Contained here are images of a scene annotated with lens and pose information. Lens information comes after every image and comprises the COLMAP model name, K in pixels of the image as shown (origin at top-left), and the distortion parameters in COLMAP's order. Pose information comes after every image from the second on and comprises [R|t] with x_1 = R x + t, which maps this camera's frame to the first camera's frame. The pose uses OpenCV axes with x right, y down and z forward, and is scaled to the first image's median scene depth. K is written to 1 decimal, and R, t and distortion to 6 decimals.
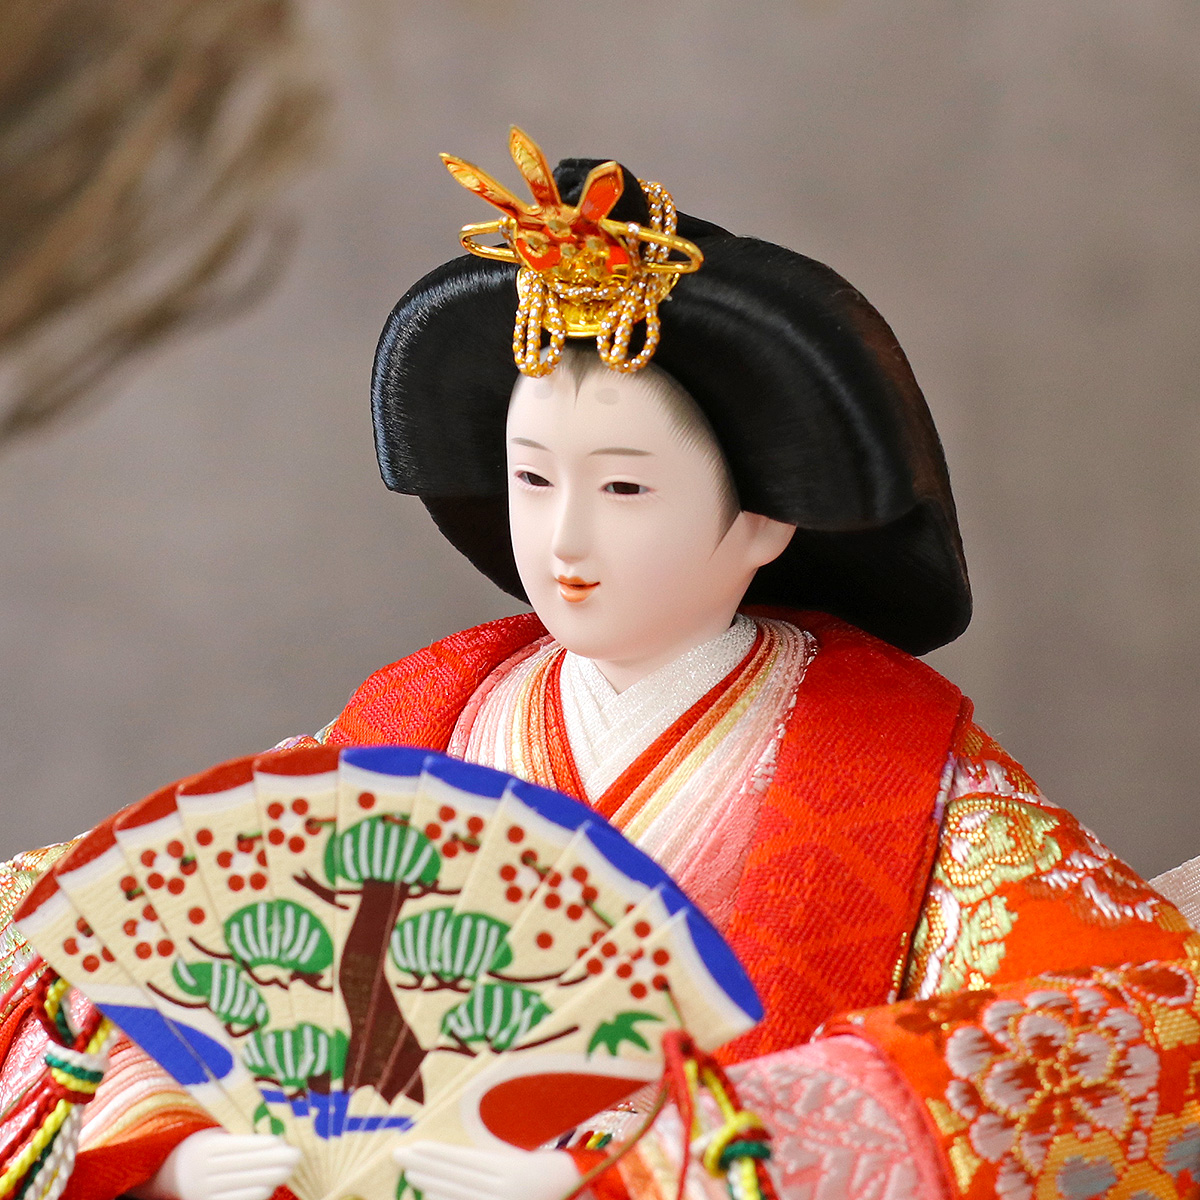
lens RADIAL K [[7241.7, 0, 600.0], [0, 7241.7, 600.0], [0, 0, 1]] dist [-0.208946, 6.906994]
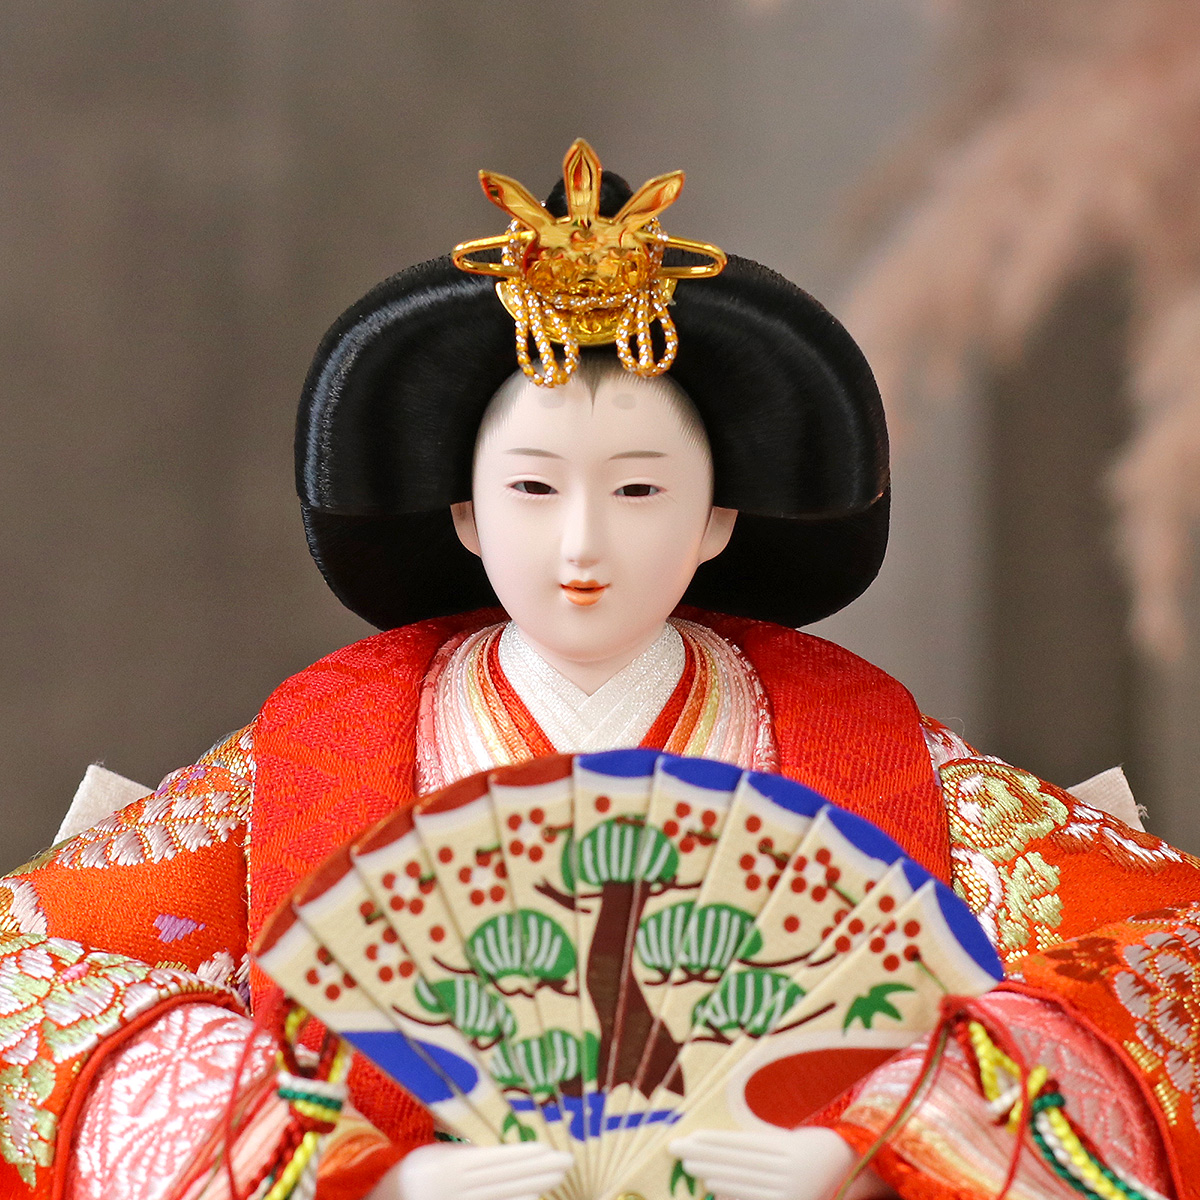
lens RADIAL K [[7241.7, 0, 600.0], [0, 7241.7, 600.0], [0, 0, 1]] dist [-0.208946, 6.906994]
pose [[0.878095, -0.067492, 0.473702, -0.510405], [0.071516, 0.997394, 0.009538, -0.010555], [-0.473111, 0.025503, 0.880634, 0.104452]]
